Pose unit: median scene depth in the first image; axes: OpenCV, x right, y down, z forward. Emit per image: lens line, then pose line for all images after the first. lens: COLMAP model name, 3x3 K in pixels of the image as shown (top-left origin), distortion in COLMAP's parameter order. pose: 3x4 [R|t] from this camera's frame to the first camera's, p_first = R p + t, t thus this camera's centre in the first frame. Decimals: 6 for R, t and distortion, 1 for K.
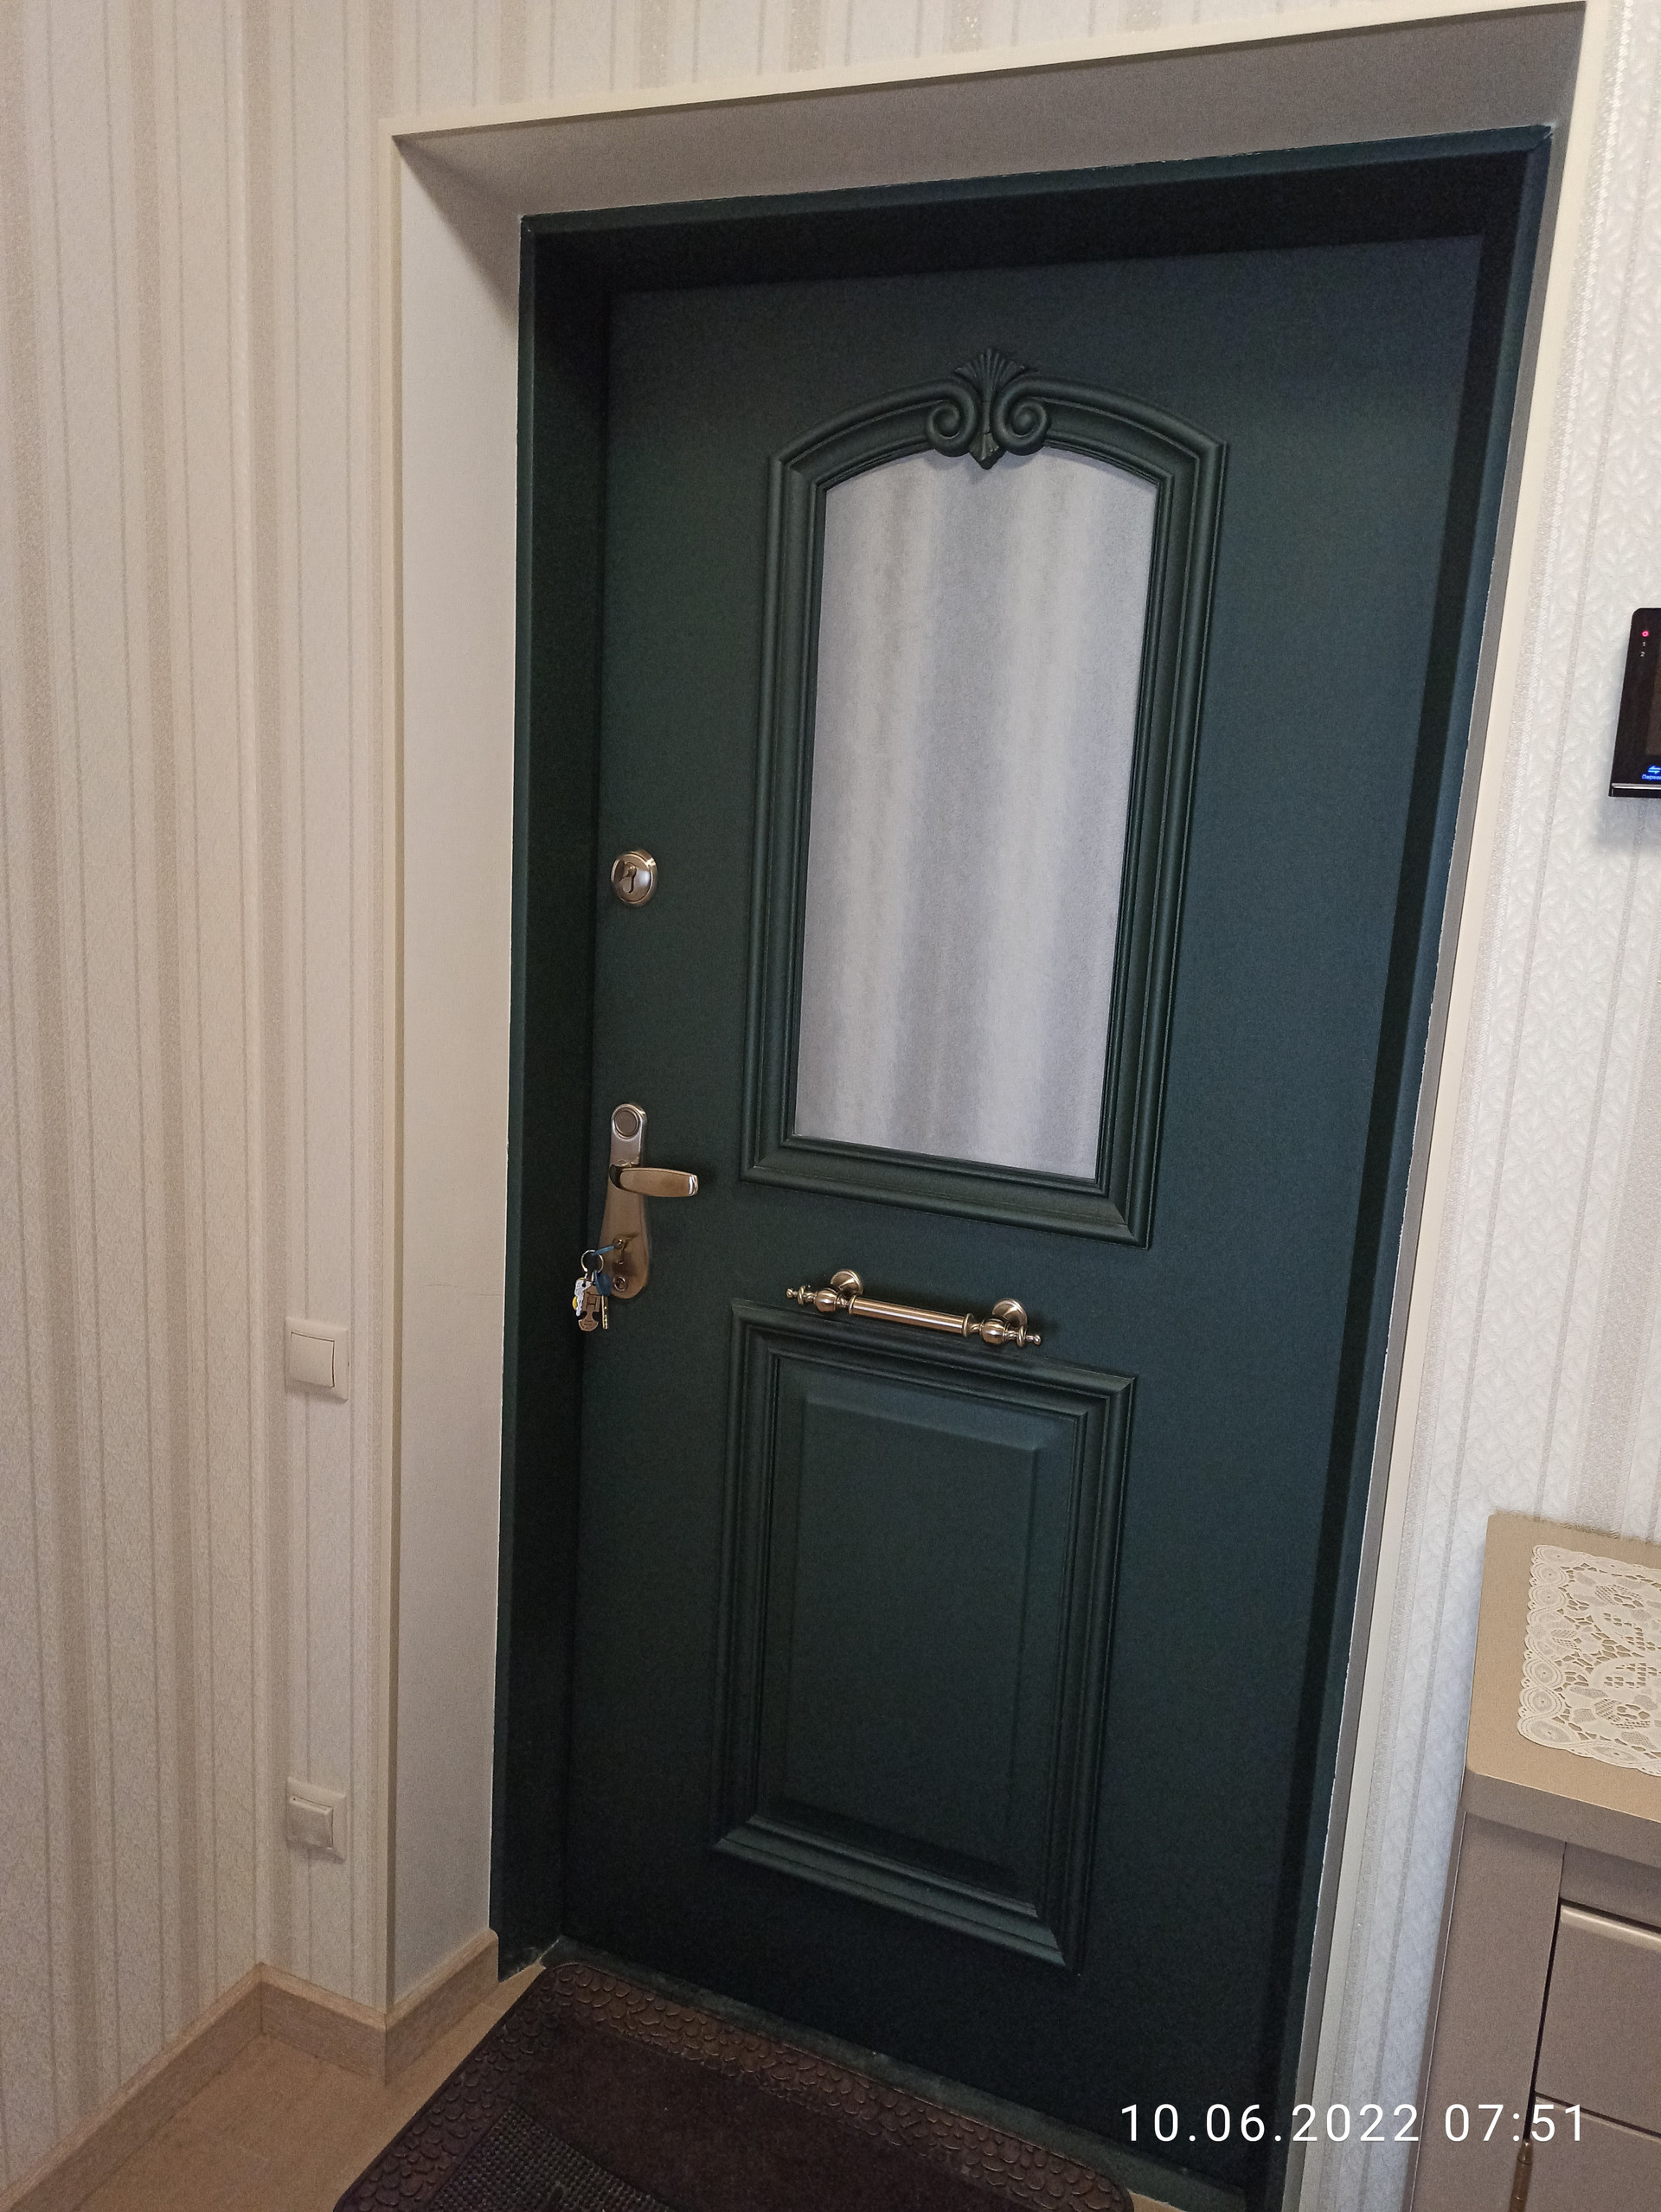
lens RADIAL K [[1650.0, 0, 829.7], [0, 1650.0, 1107.1], [0, 0, 1]] dist [0.063419, -0.059769]
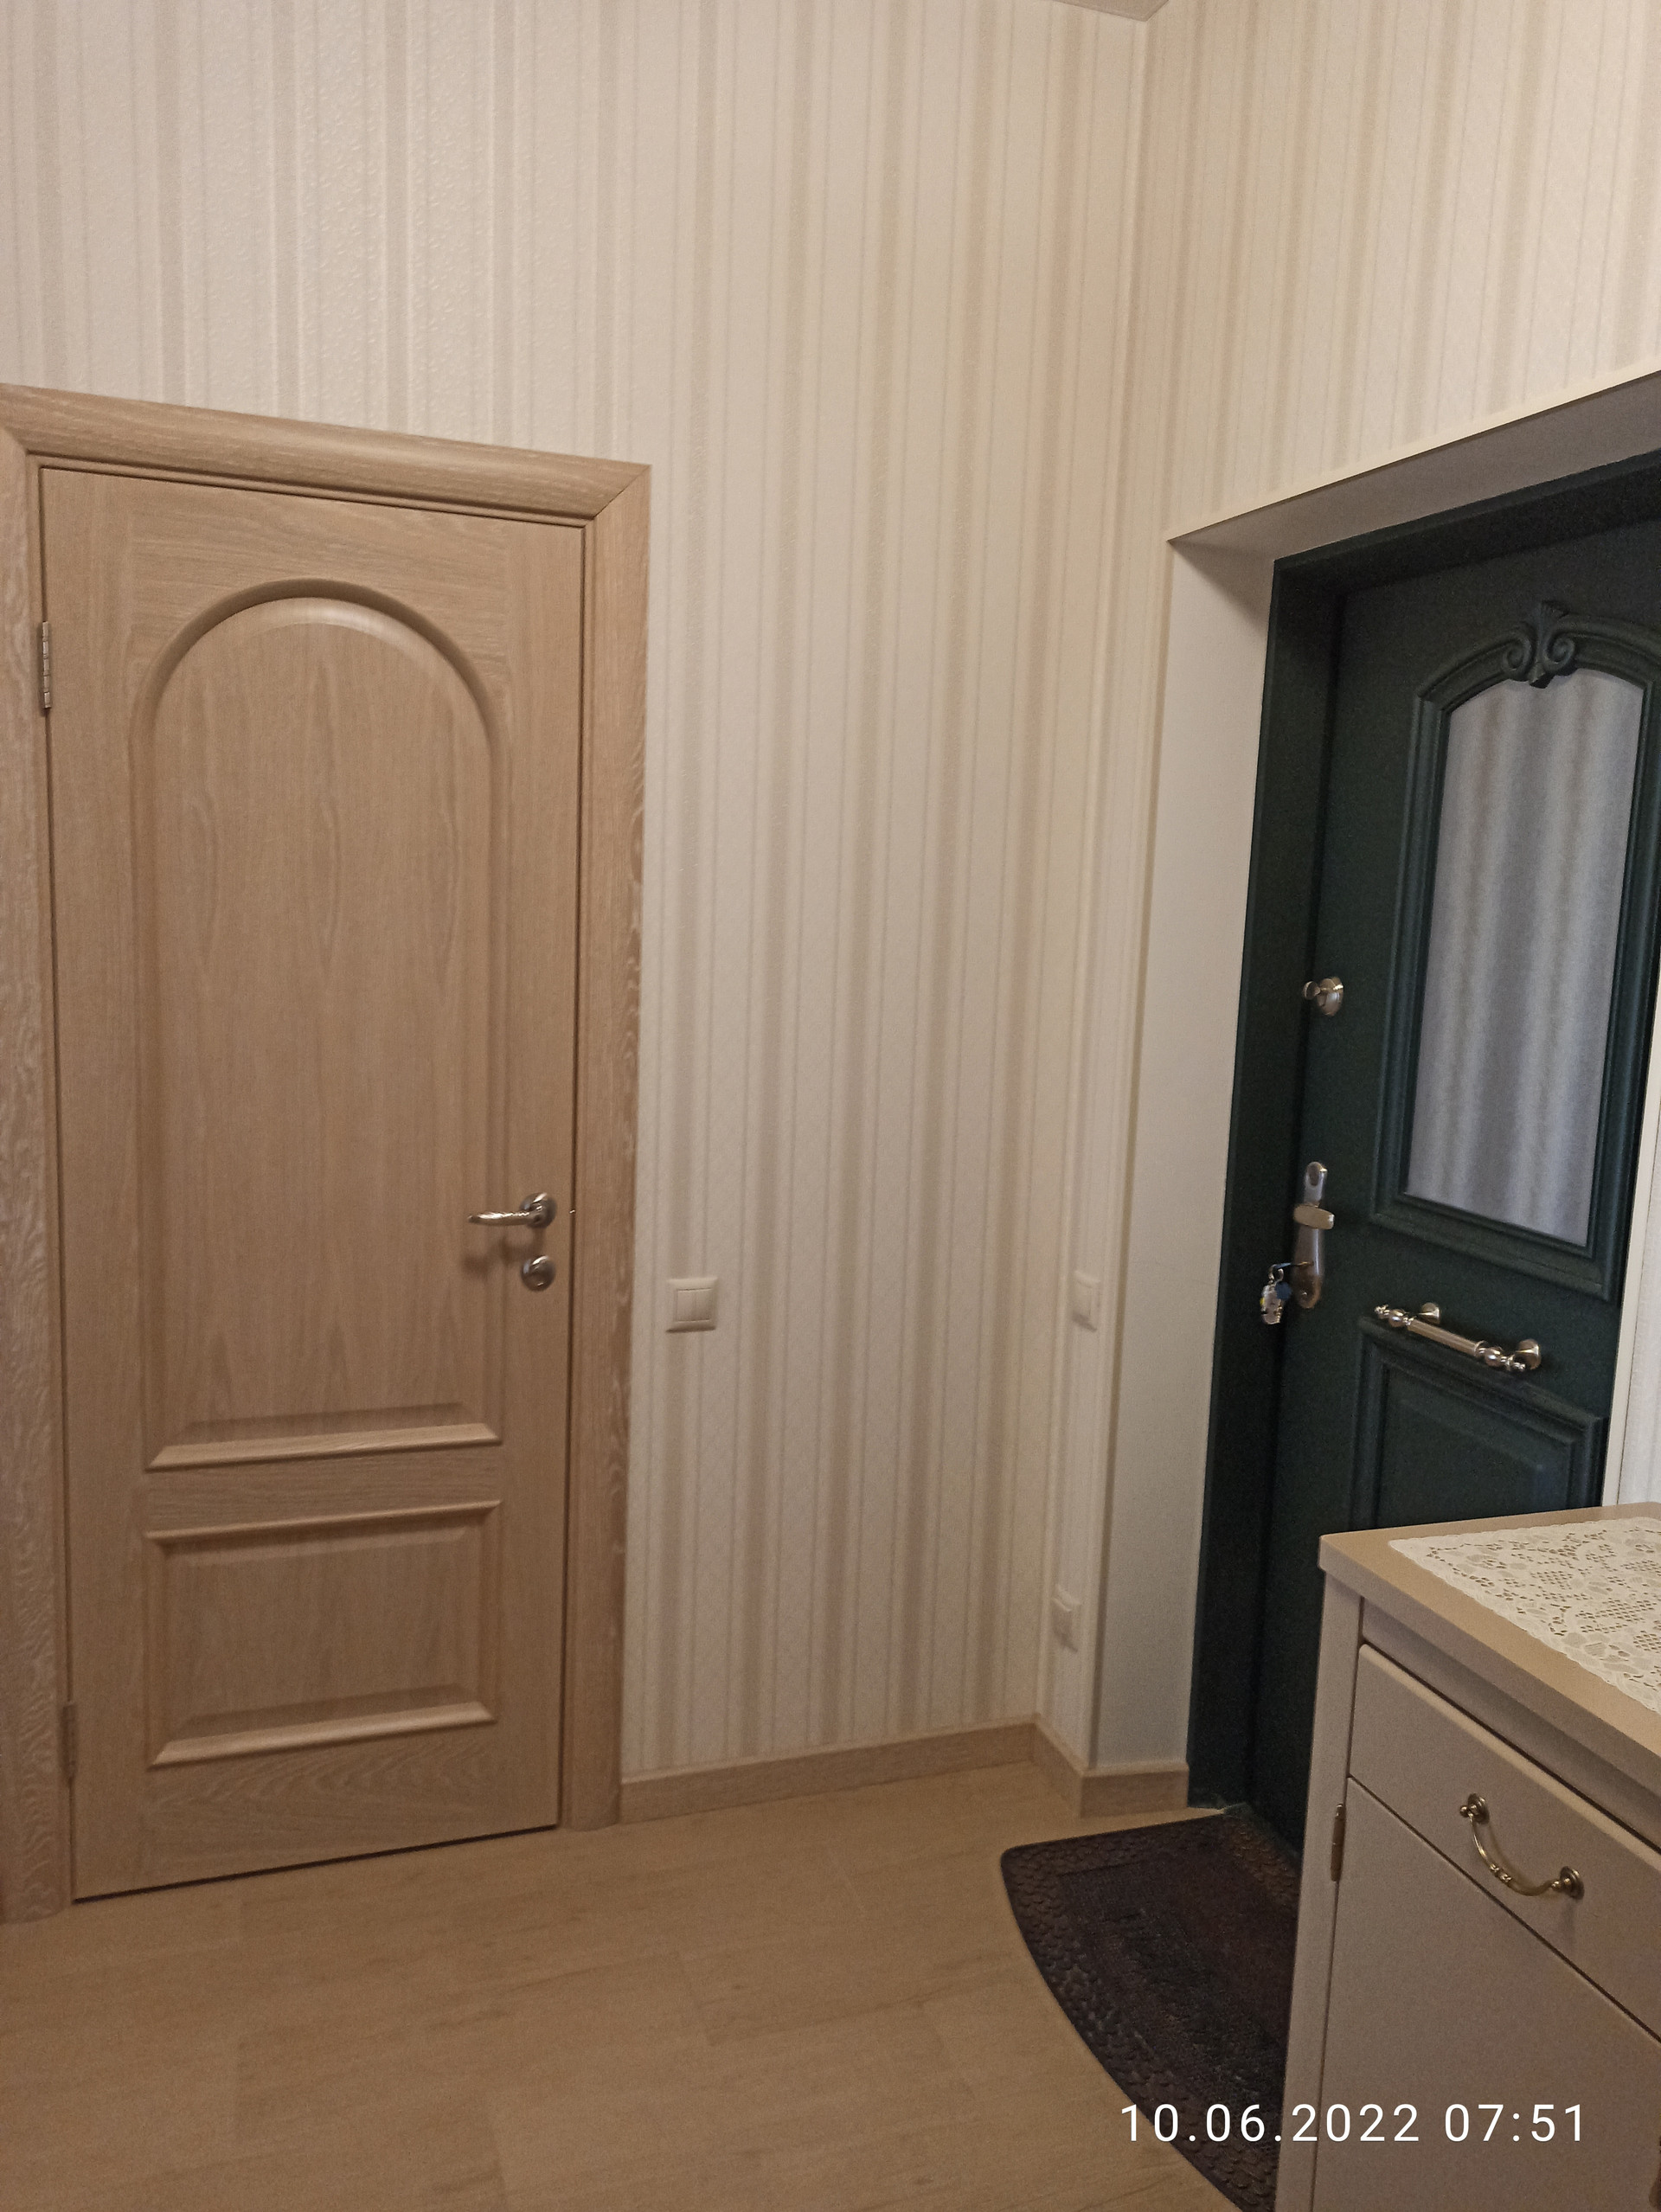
lens RADIAL K [[1650.0, 0, 825.8], [0, 1650.0, 1117.6], [0, 0, 1]] dist [0.063419, -0.059769]
pose [[0.673332, 0.077625, -0.735254, 0.645908], [-0.150936, 0.987961, -0.033920, 0.073468], [0.723769, 0.133816, 0.676943, -0.232629]]
